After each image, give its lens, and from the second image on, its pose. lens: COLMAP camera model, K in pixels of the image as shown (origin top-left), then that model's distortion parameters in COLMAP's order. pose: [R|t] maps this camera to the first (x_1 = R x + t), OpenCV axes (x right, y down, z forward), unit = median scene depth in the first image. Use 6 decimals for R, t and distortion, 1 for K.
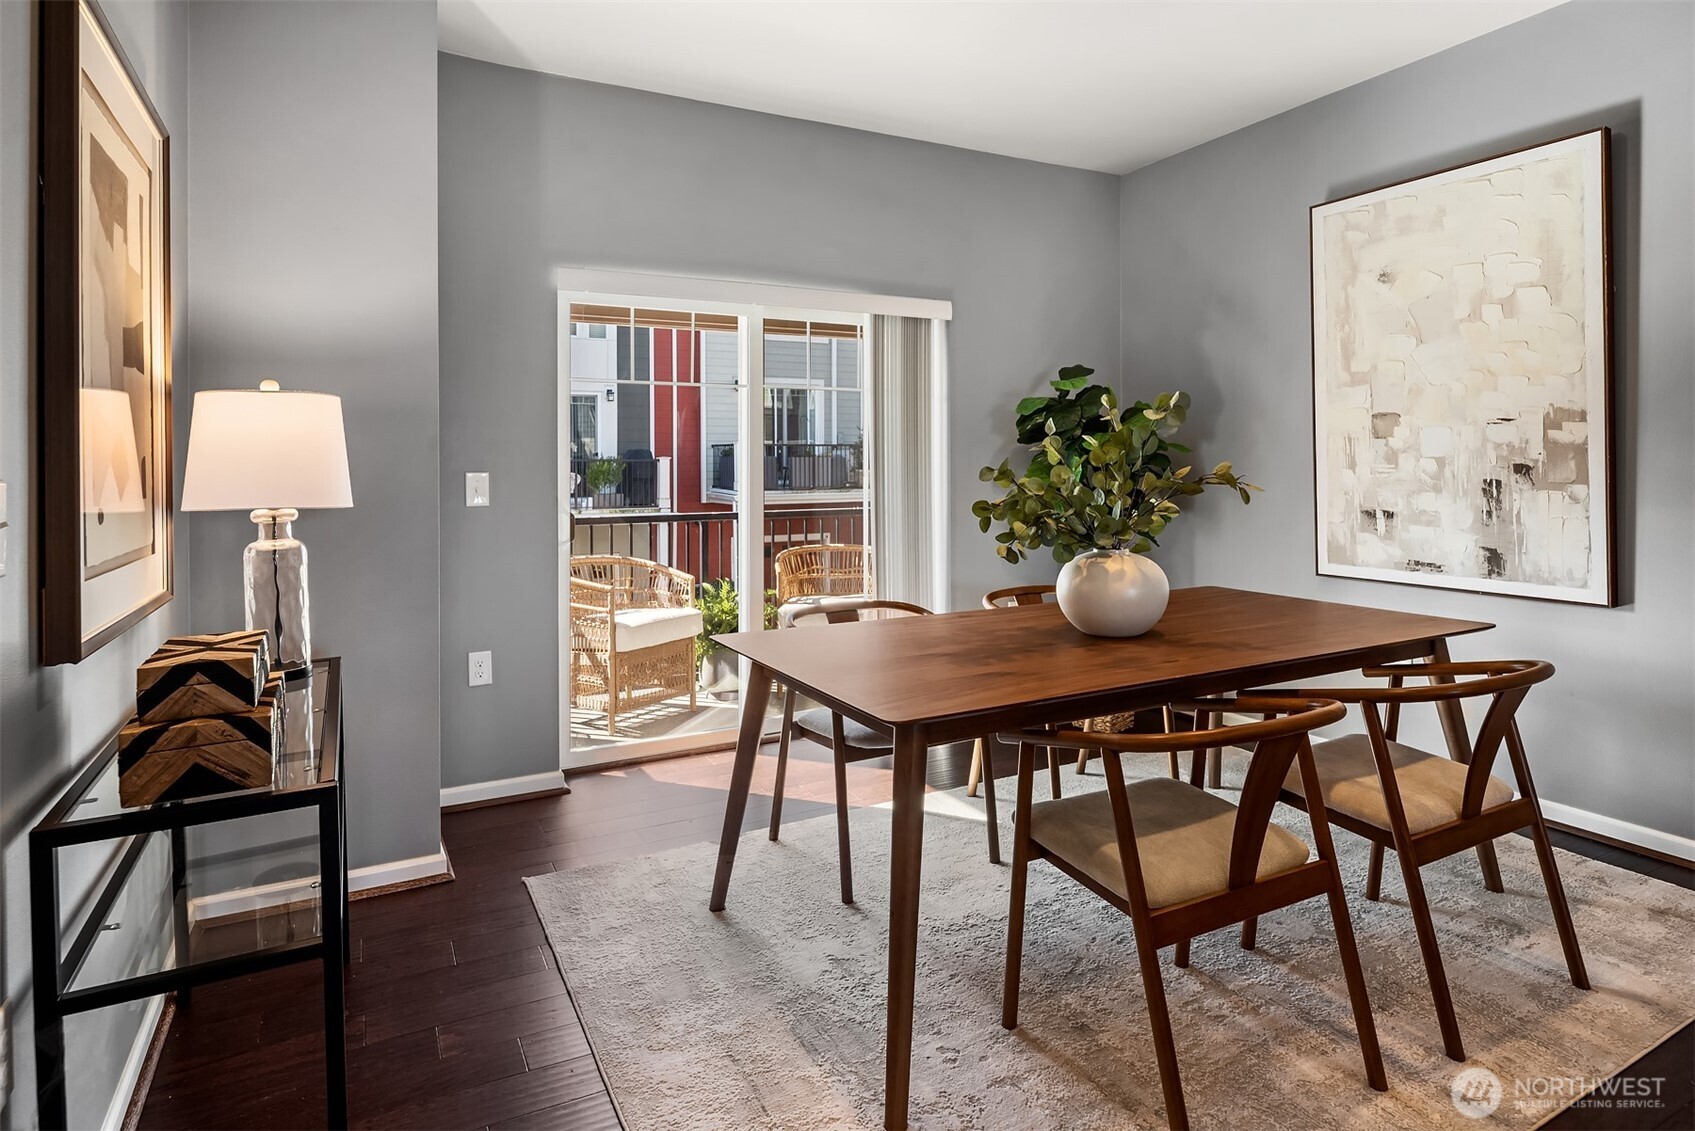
lens RADIAL K [[936.5, 0, 852.2], [0, 936.5, 447.6], [0, 0, 1]] dist [0.002439, -0.000123]
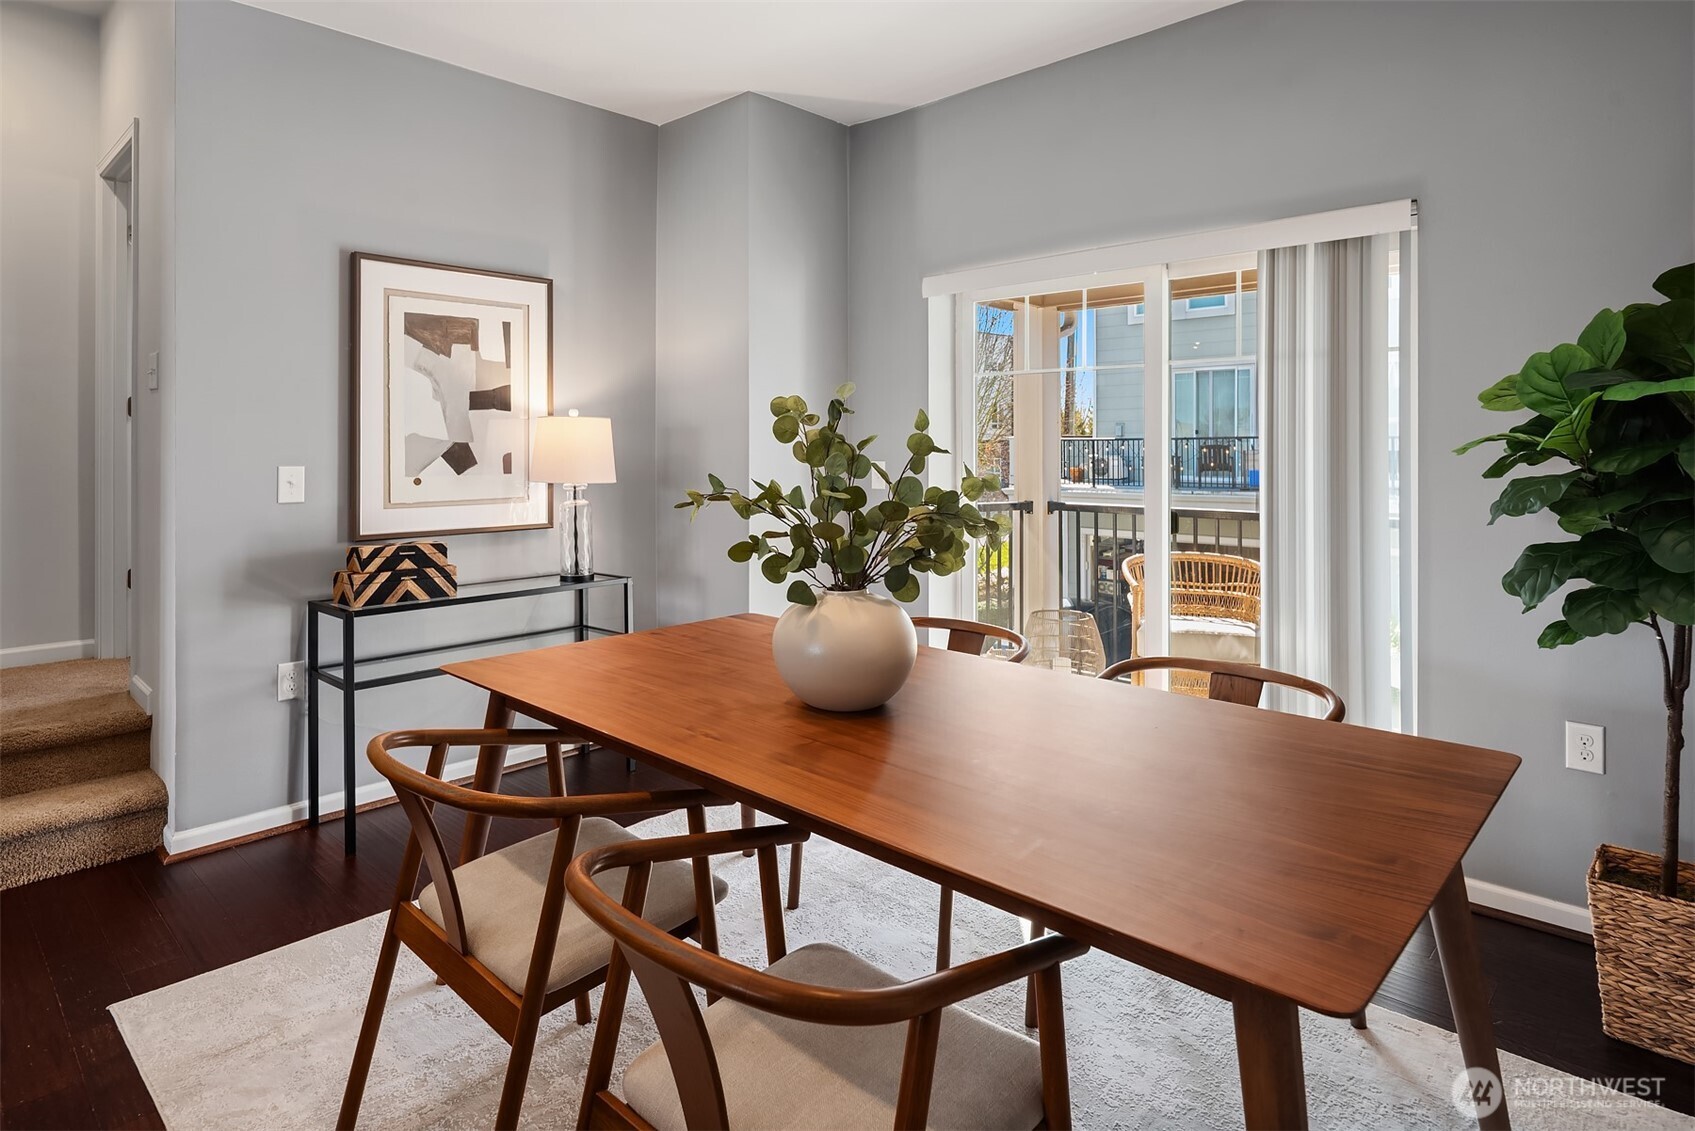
lens RADIAL K [[936.5, 0, 852.2], [0, 936.5, 447.6], [0, 0, 1]] dist [0.002439, -0.000123]
pose [[0.321303, 0.013536, -0.946880, 0.597725], [0.015712, 0.999684, 0.019623, -0.012502], [0.946846, -0.021182, 0.320988, 0.471149]]
